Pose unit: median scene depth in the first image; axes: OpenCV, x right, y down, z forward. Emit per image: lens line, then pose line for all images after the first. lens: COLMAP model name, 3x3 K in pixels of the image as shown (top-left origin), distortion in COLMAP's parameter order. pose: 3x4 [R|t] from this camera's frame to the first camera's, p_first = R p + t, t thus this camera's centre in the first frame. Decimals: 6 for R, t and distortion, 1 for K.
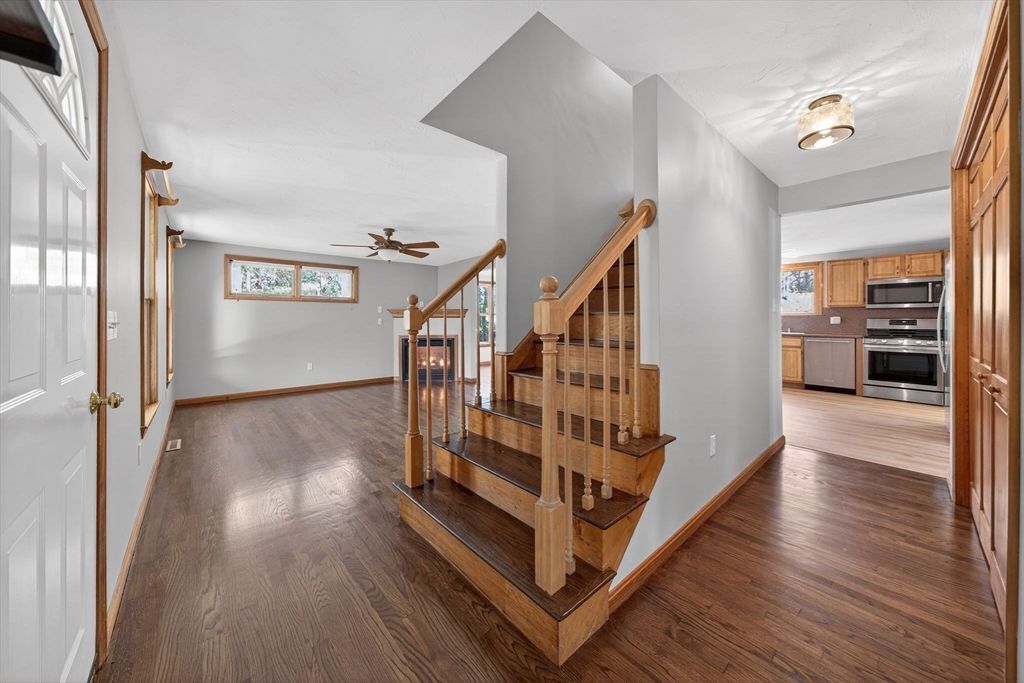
lens RADIAL K [[358.4, 0, 515.8], [0, 358.4, 318.0], [0, 0, 1]] dist [0.000768, 0.000012]
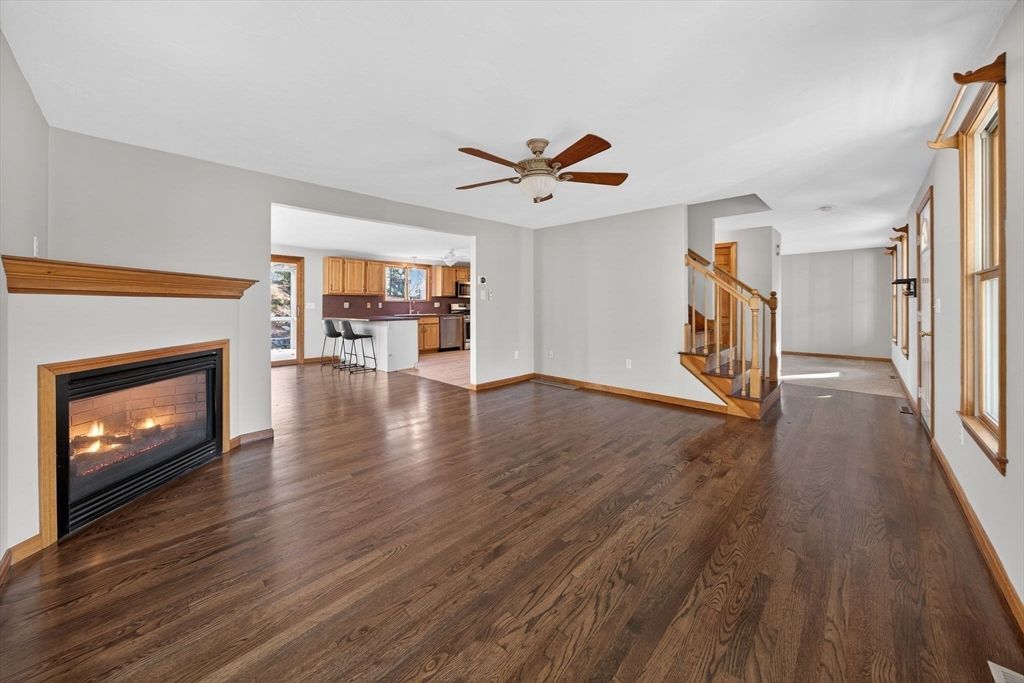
lens RADIAL K [[365.9, 0, 511.4], [0, 365.9, 304.8], [0, 0, 1]] dist [-0.000907, -0.000081]
pose [[-0.063623, 0.000995, 0.997973, -0.647729], [-0.001361, 0.999998, -0.001084, 0.006952], [-0.997973, -0.001427, -0.063622, 0.756508]]
